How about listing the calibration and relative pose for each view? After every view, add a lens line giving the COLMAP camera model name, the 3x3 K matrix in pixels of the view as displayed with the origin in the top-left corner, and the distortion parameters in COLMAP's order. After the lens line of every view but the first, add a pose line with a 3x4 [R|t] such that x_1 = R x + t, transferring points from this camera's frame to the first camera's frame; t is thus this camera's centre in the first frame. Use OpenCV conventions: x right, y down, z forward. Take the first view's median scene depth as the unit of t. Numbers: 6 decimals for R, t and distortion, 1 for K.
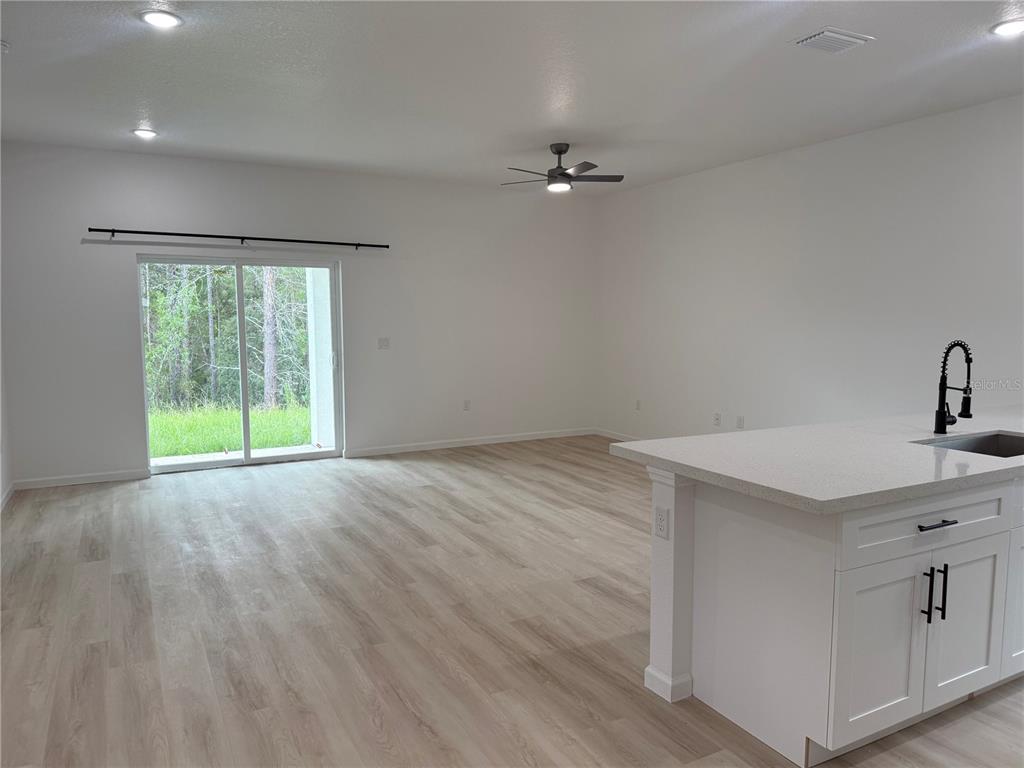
lens RADIAL K [[713.3, 0, 506.9], [0, 713.3, 385.7], [0, 0, 1]] dist [0.125282, -0.136932]
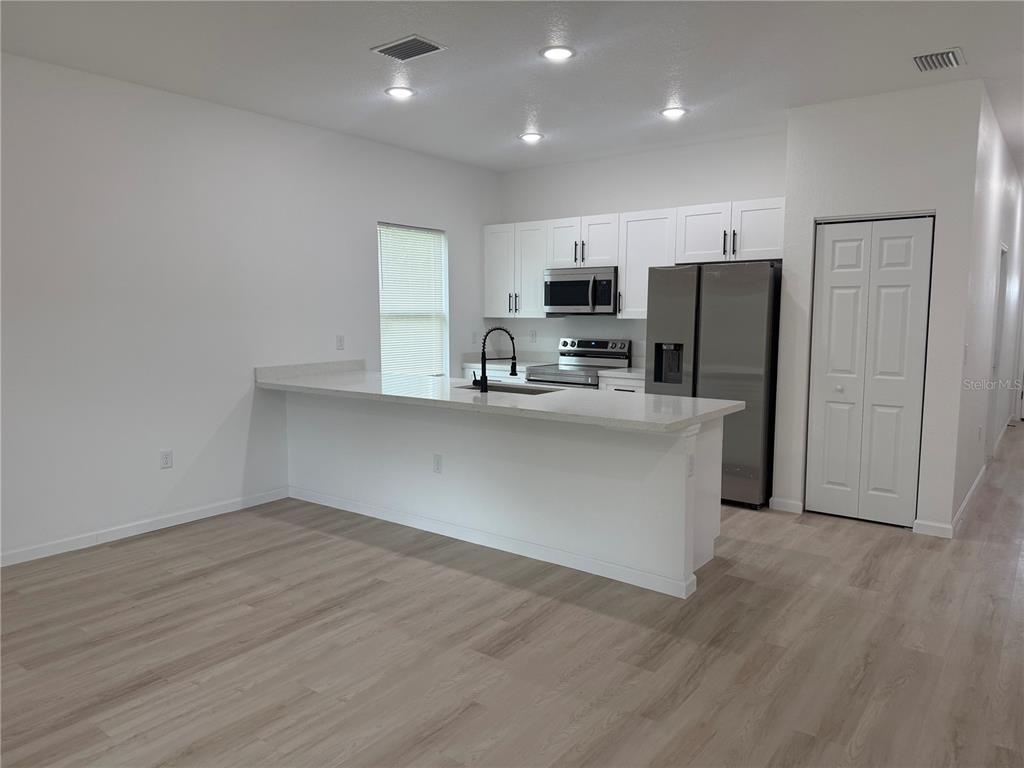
lens RADIAL K [[718.5, 0, 514.3], [0, 718.5, 386.9], [0, 0, 1]] dist [0.122964, -0.183893]
pose [[-0.423988, -0.096200, 0.900544, -0.677997], [0.091050, 0.984777, 0.148065, -0.144276], [-0.901080, 0.144772, -0.408774, 1.475960]]
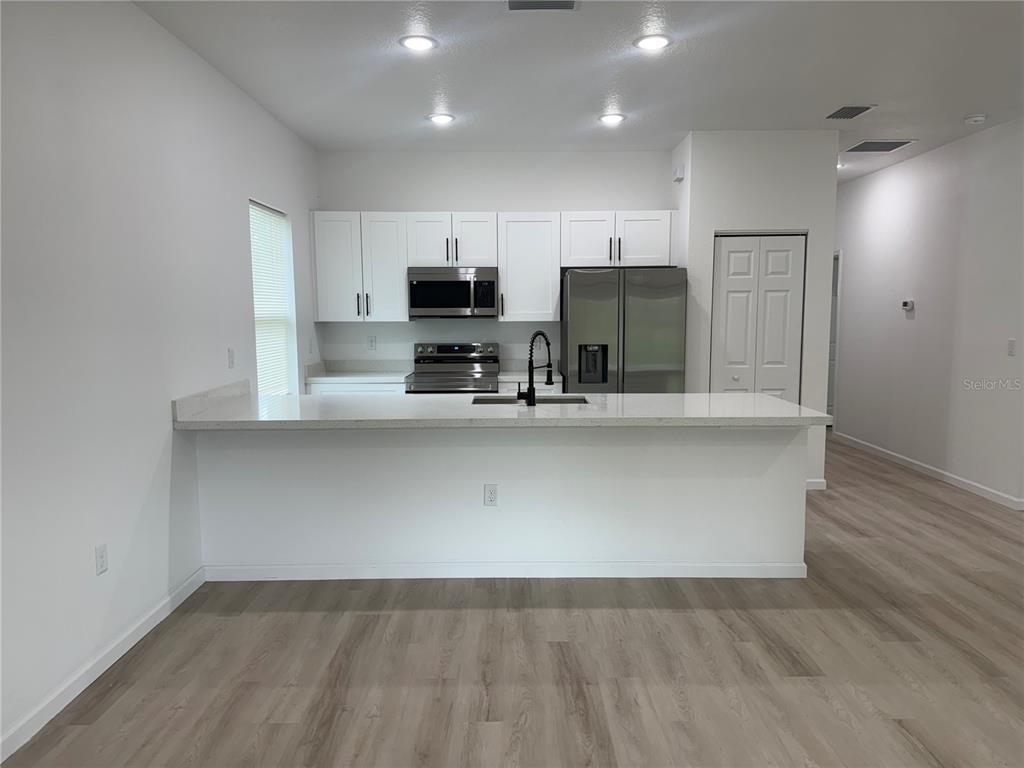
lens RADIAL K [[718.5, 0, 514.3], [0, 718.5, 386.9], [0, 0, 1]] dist [0.122964, -0.183893]
pose [[-0.886980, -0.041367, 0.459951, 0.048480], [0.053744, 0.979966, 0.191777, -0.199850], [-0.458669, 0.194822, -0.866987, 2.020256]]
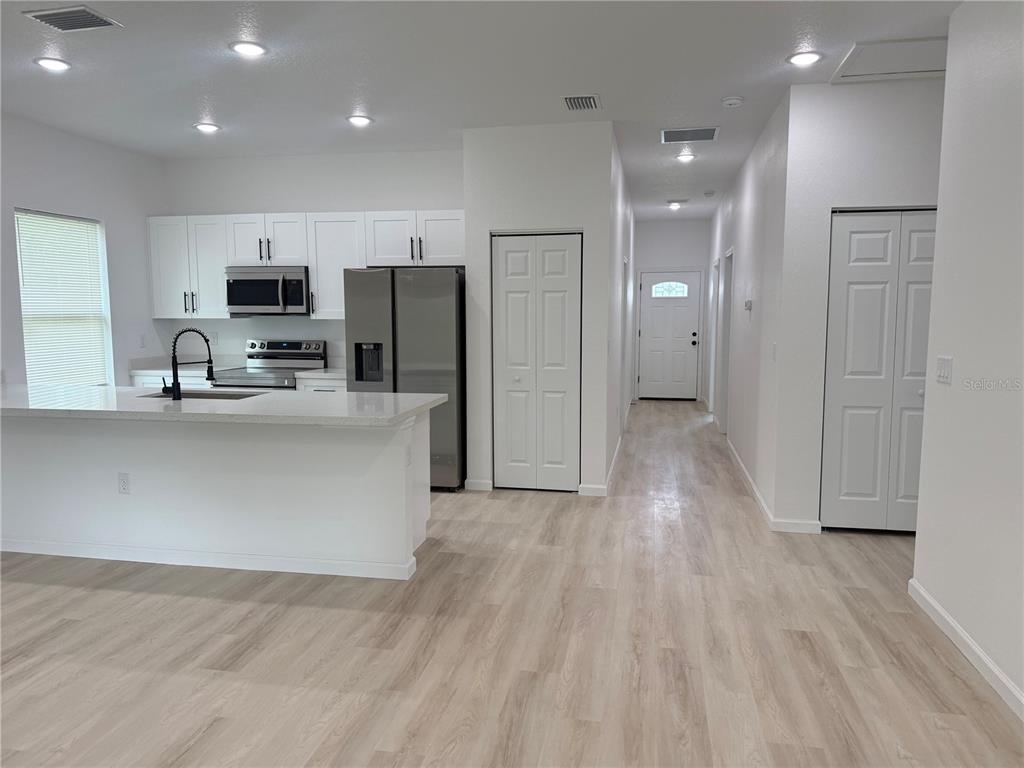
lens RADIAL K [[718.5, 0, 514.3], [0, 718.5, 386.9], [0, 0, 1]] dist [0.122964, -0.183893]
pose [[-0.776805, -0.064209, 0.626460, -0.678132], [0.066825, 0.980767, 0.183387, -0.153807], [-0.626186, 0.184319, -0.757573, 1.564354]]
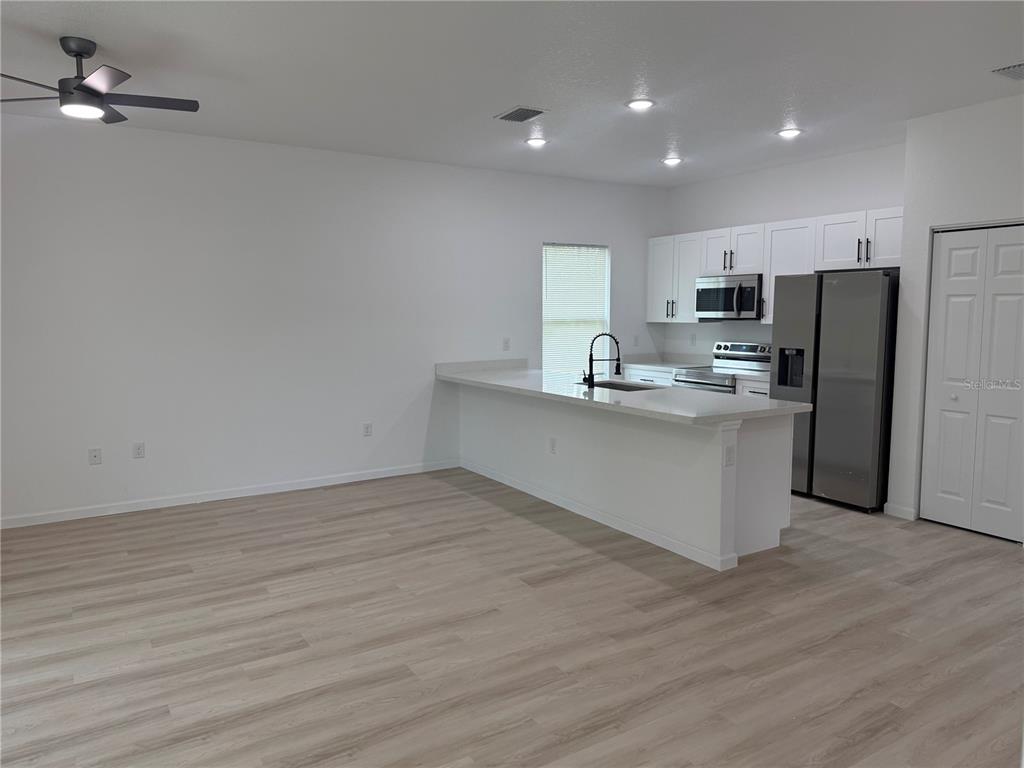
lens RADIAL K [[718.5, 0, 514.3], [0, 718.5, 386.9], [0, 0, 1]] dist [0.122964, -0.183893]
pose [[-0.068660, -0.105215, 0.992076, -1.021662], [0.103727, 0.988281, 0.111991, -0.138683], [-0.992233, 0.110594, -0.056942, 1.235585]]
